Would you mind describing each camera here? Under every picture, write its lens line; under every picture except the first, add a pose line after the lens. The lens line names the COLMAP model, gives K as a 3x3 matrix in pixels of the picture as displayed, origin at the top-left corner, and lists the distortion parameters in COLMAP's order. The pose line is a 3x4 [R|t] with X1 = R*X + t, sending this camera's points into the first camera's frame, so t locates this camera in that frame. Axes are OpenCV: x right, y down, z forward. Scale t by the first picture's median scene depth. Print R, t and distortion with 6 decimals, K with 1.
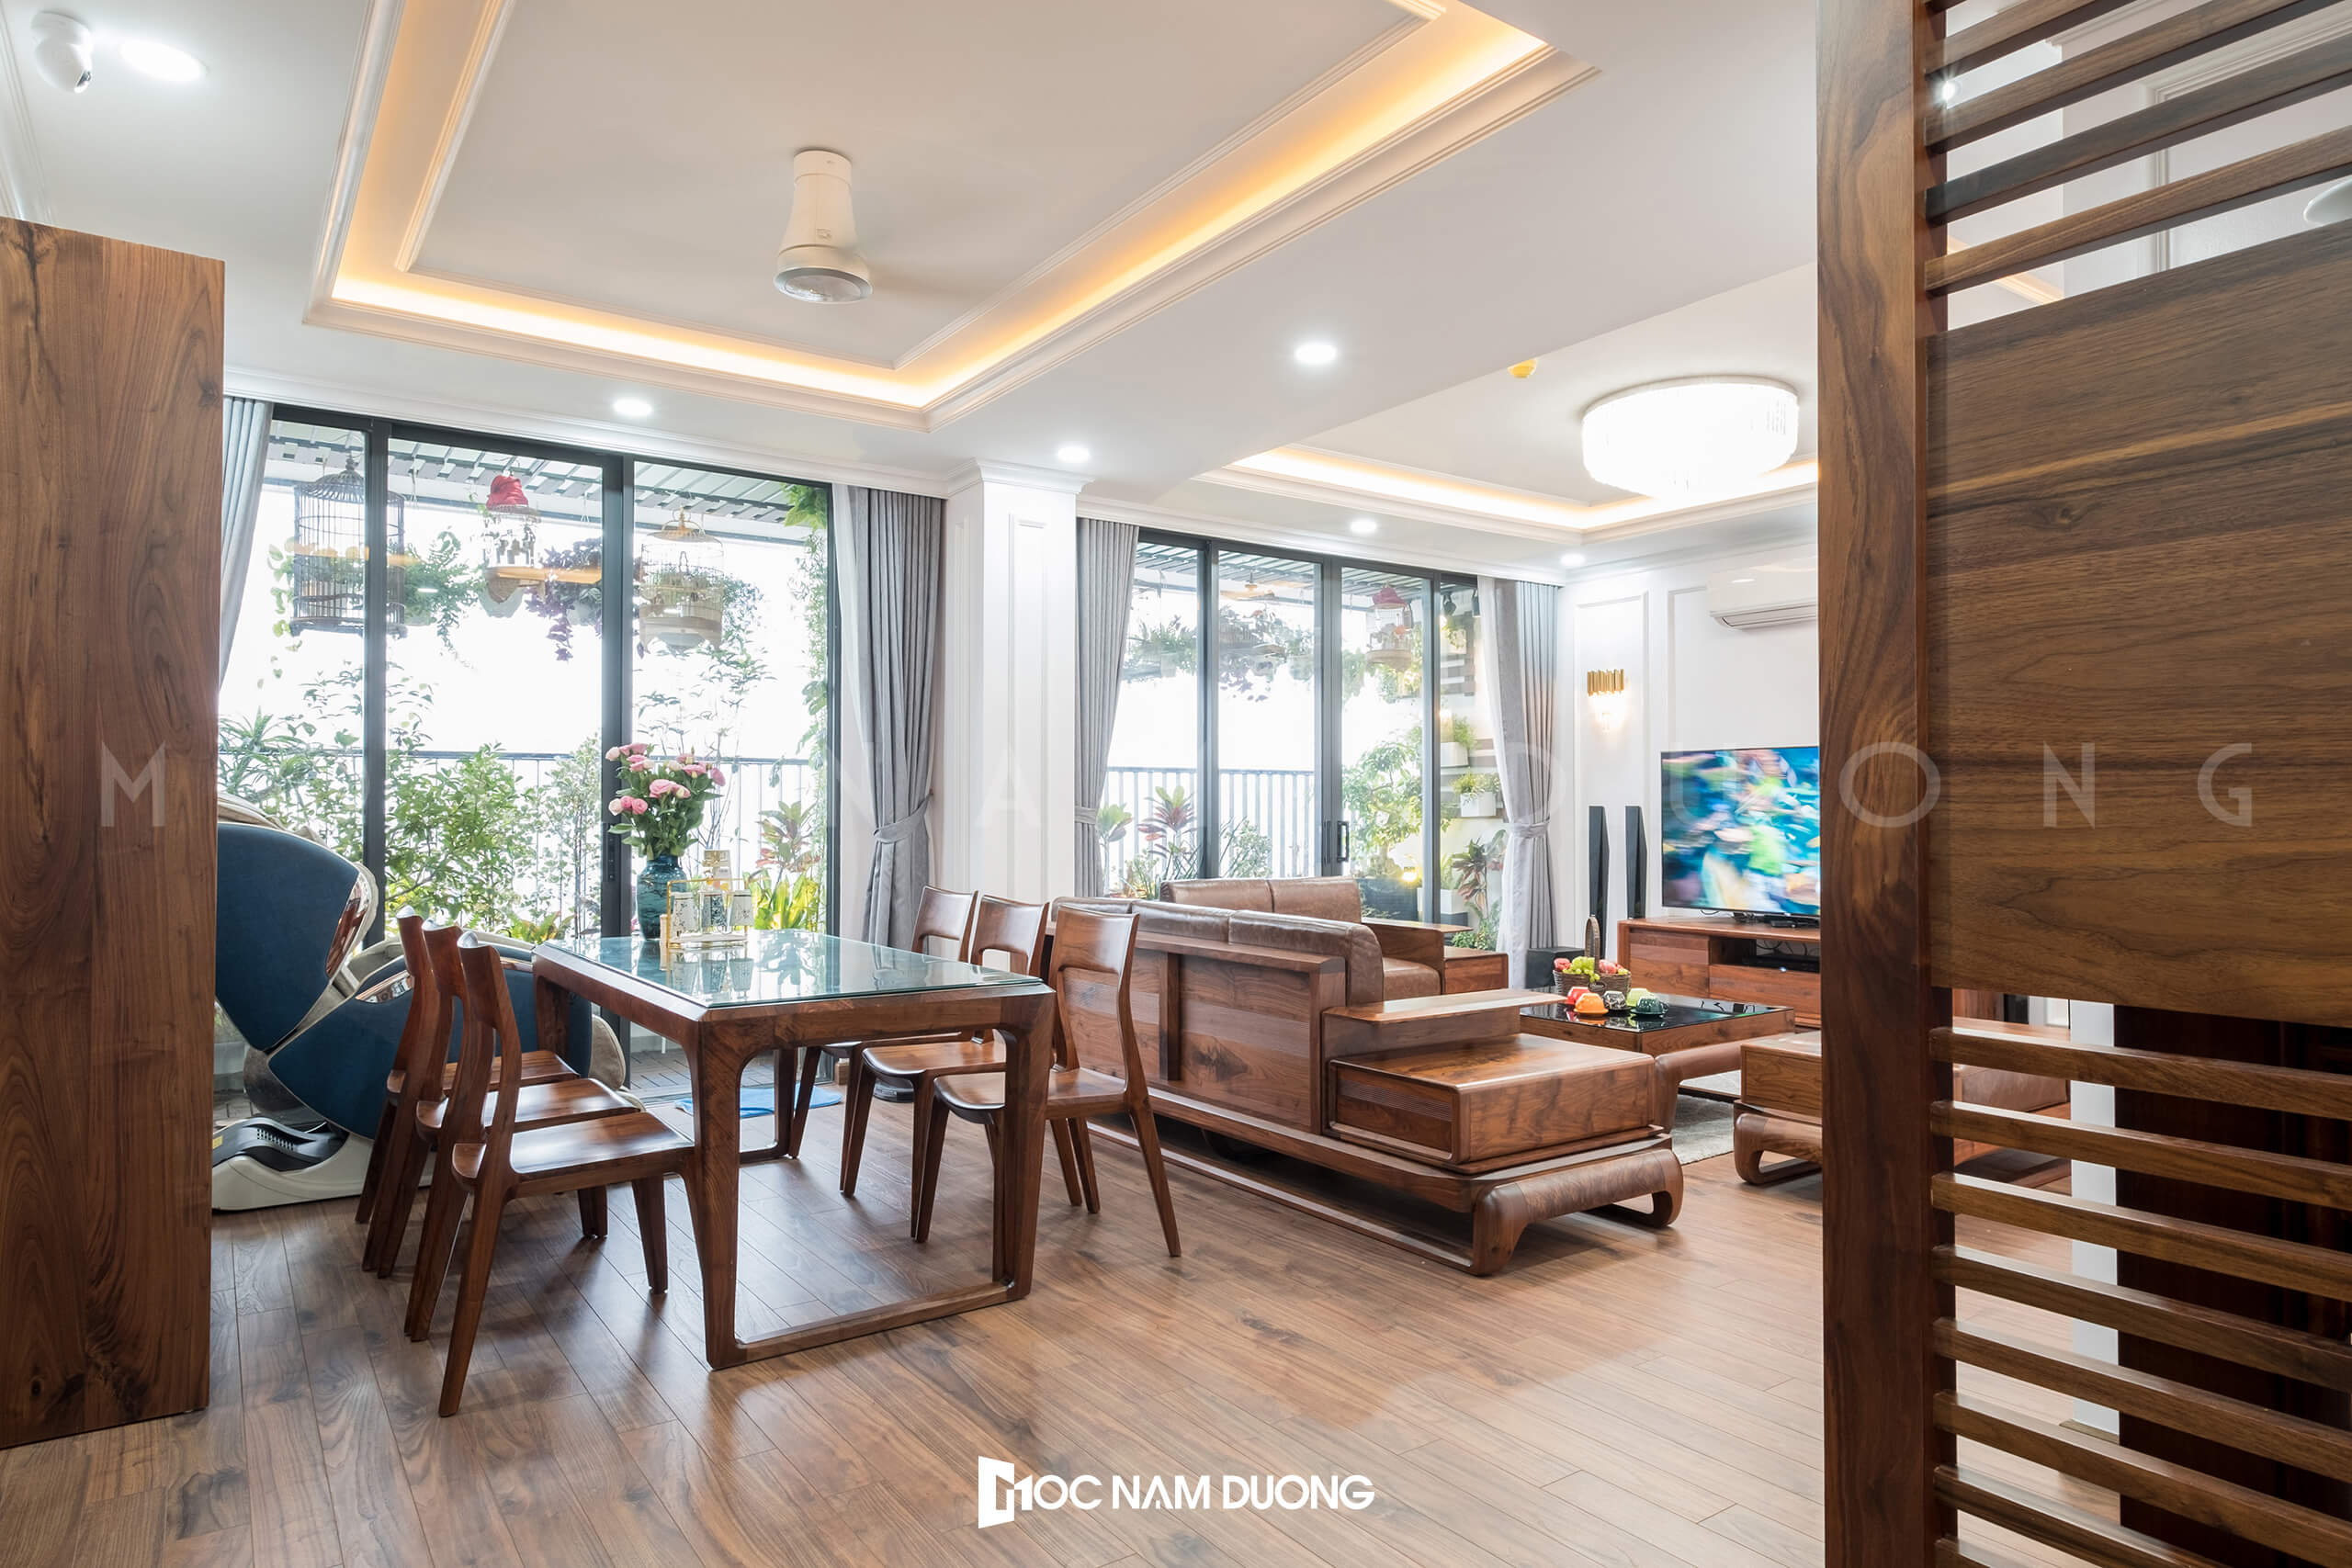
lens RADIAL K [[1292.6, 0, 1223.3], [0, 1292.6, 791.8], [0, 0, 1]] dist [0.006083, -0.000045]
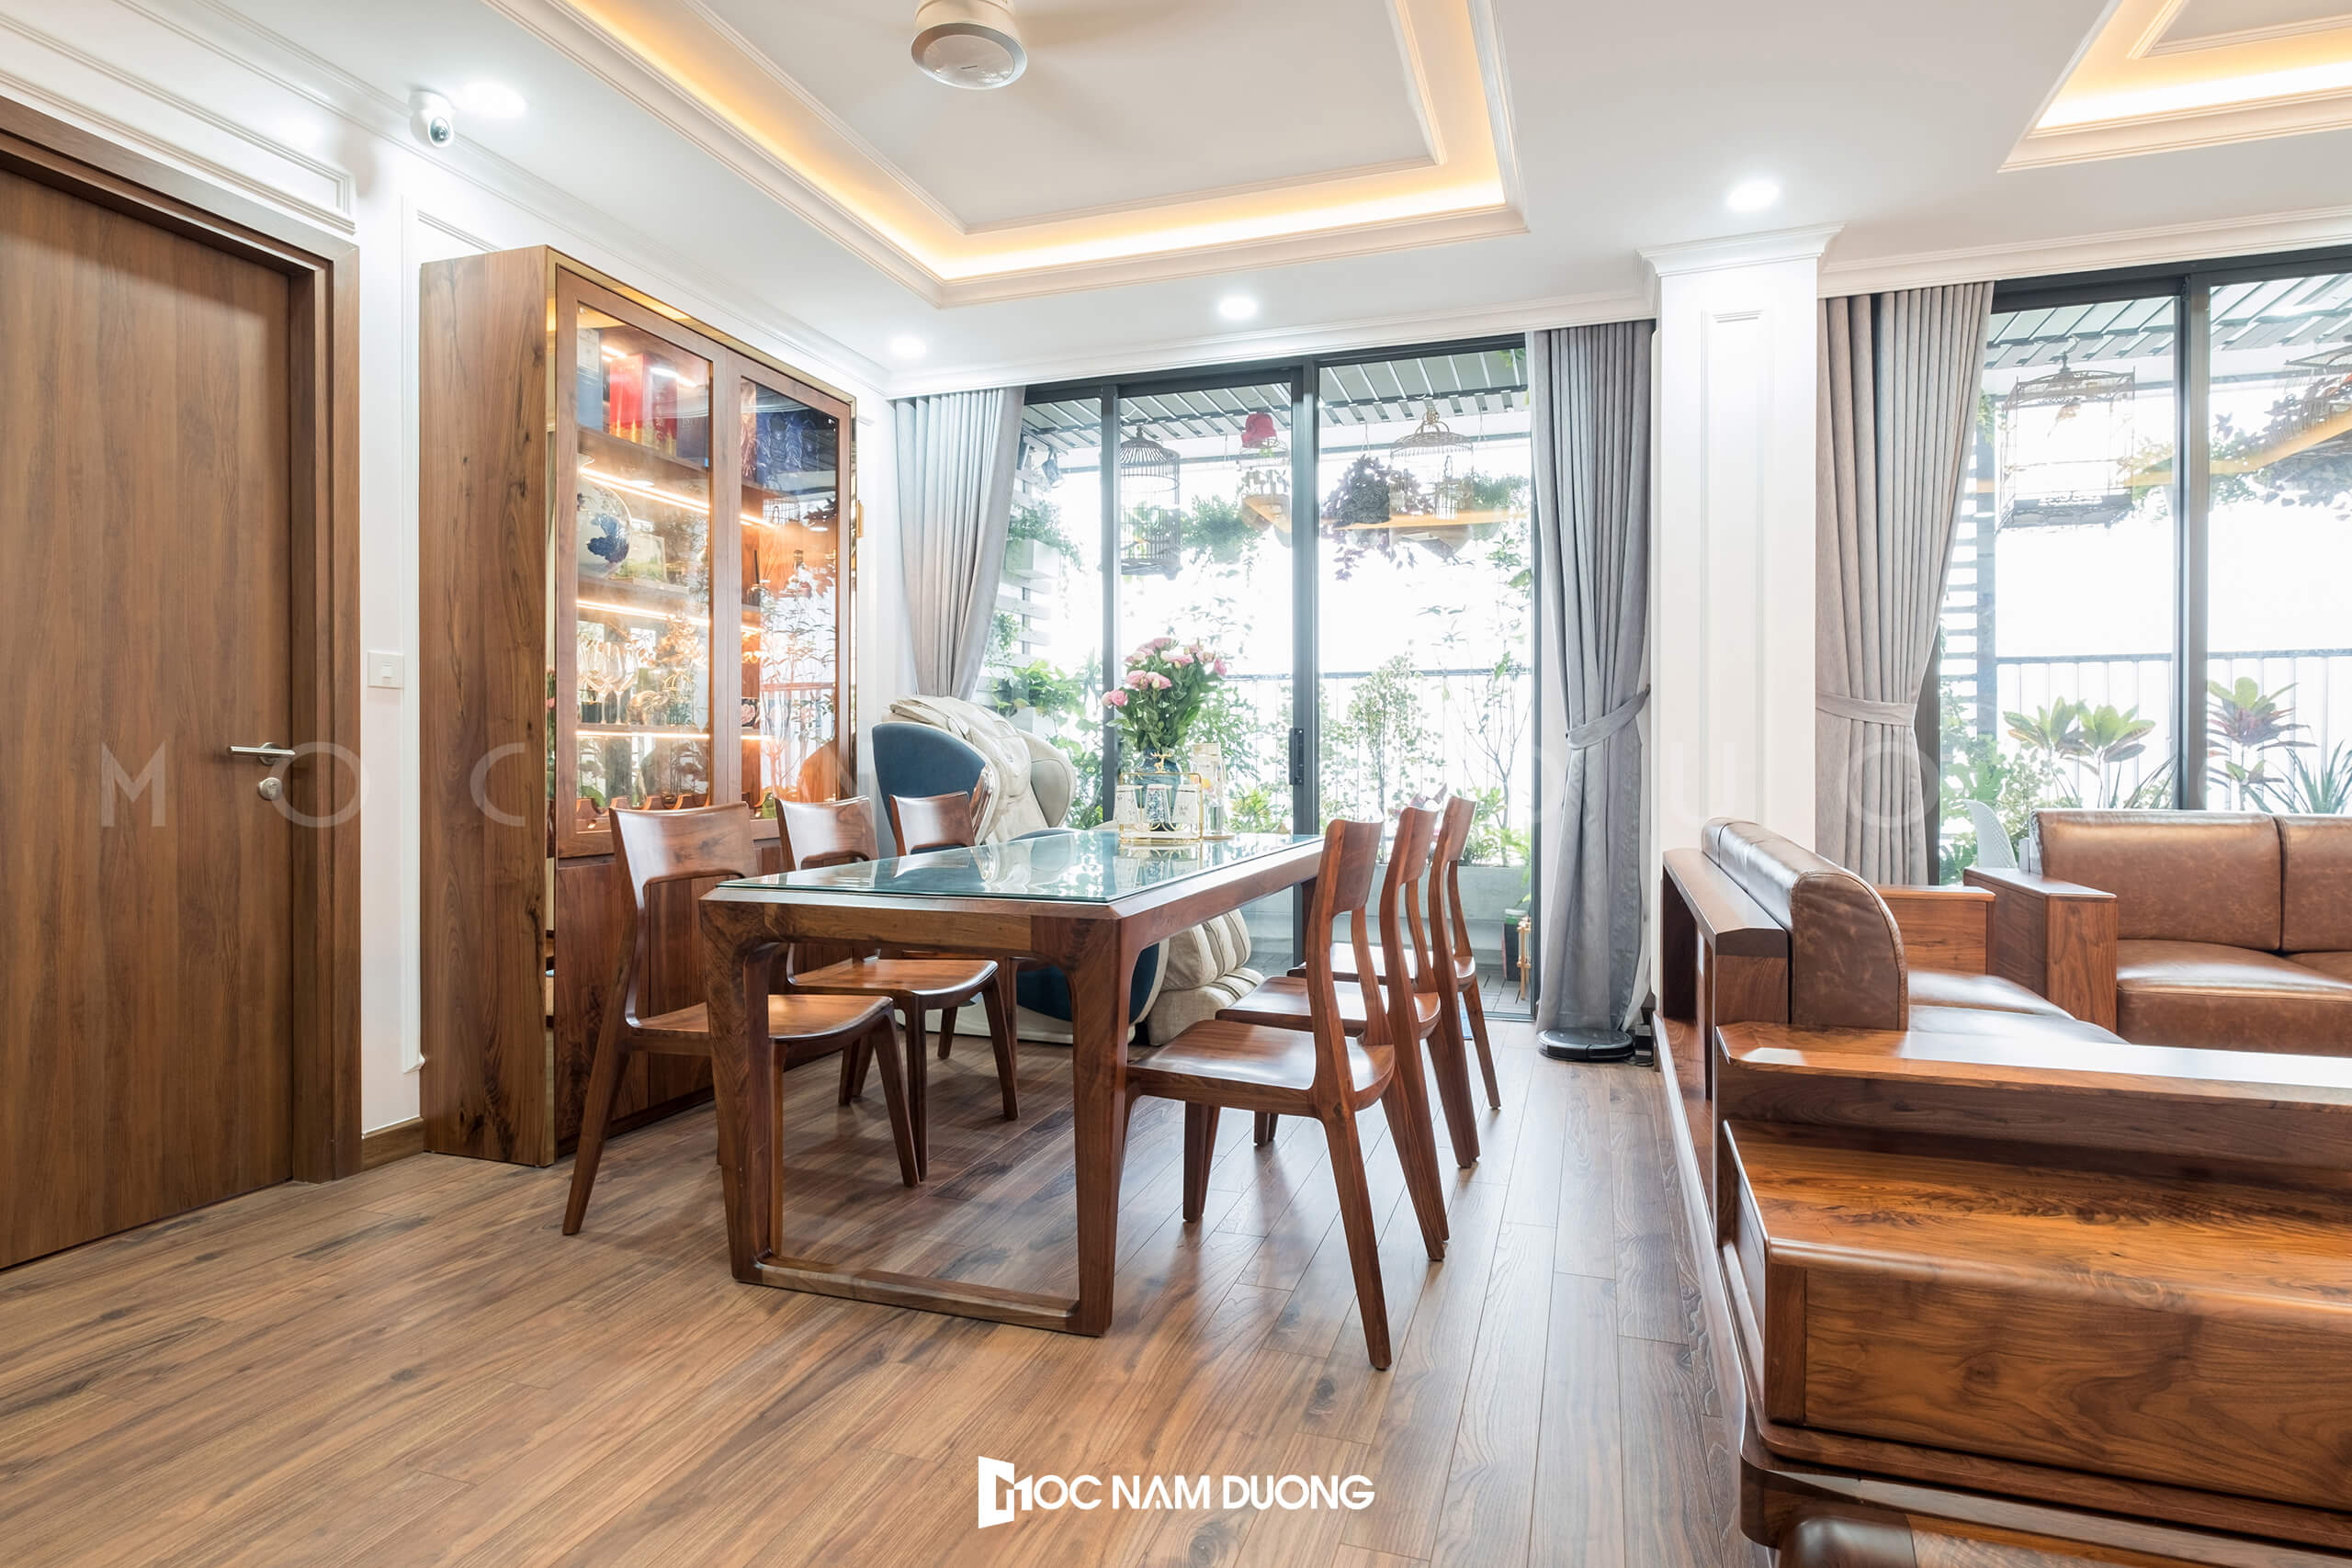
lens RADIAL K [[1188.4, 0, 1264.5], [0, 1188.4, 765.1], [0, 0, 1]] dist [0.002908, -0.000751]
pose [[0.598508, -0.000233, -0.801117, 0.232218], [0.018785, 0.999729, 0.013744, 0.034700], [0.800897, -0.023275, 0.598350, 0.366890]]
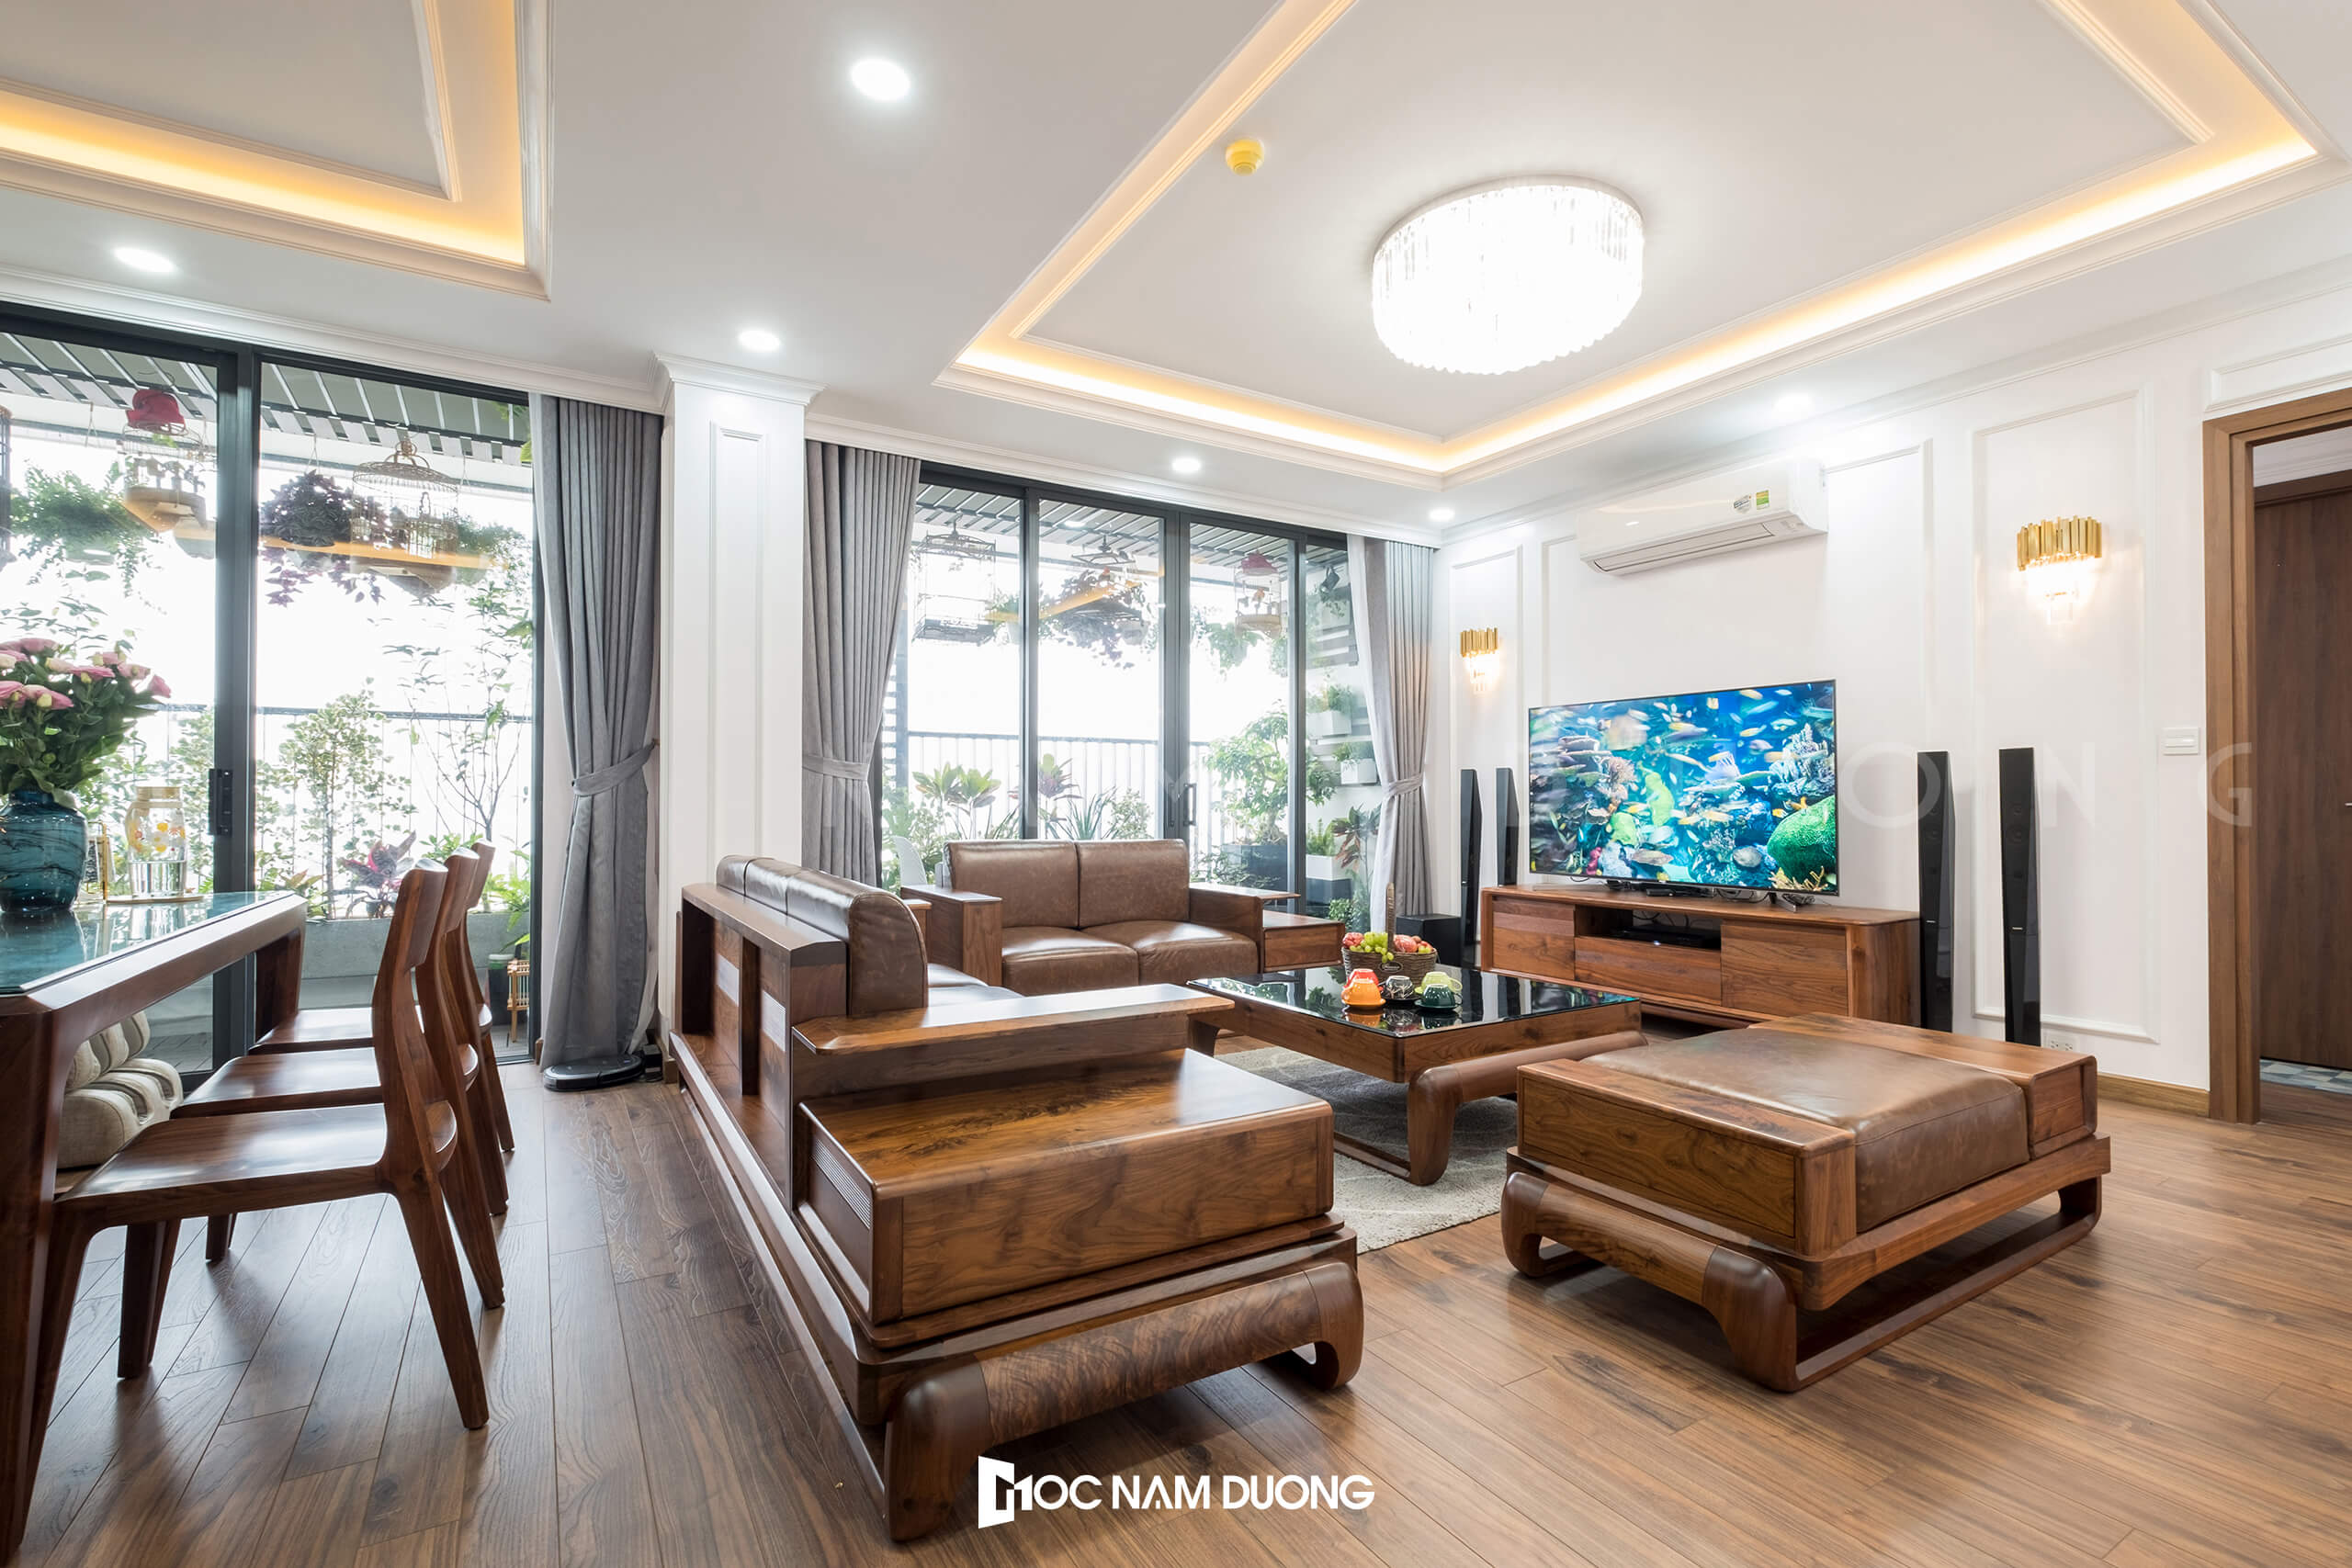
lens RADIAL K [[1006.8, 0, 1151.8], [0, 1006.8, 794.4], [0, 0, 1]] dist [-0.004455, -0.001028]
pose [[0.994365, -0.004353, -0.105926, 0.200386], [0.005193, 0.999957, 0.007653, 0.034282], [0.105888, -0.008160, 0.994345, 0.342142]]
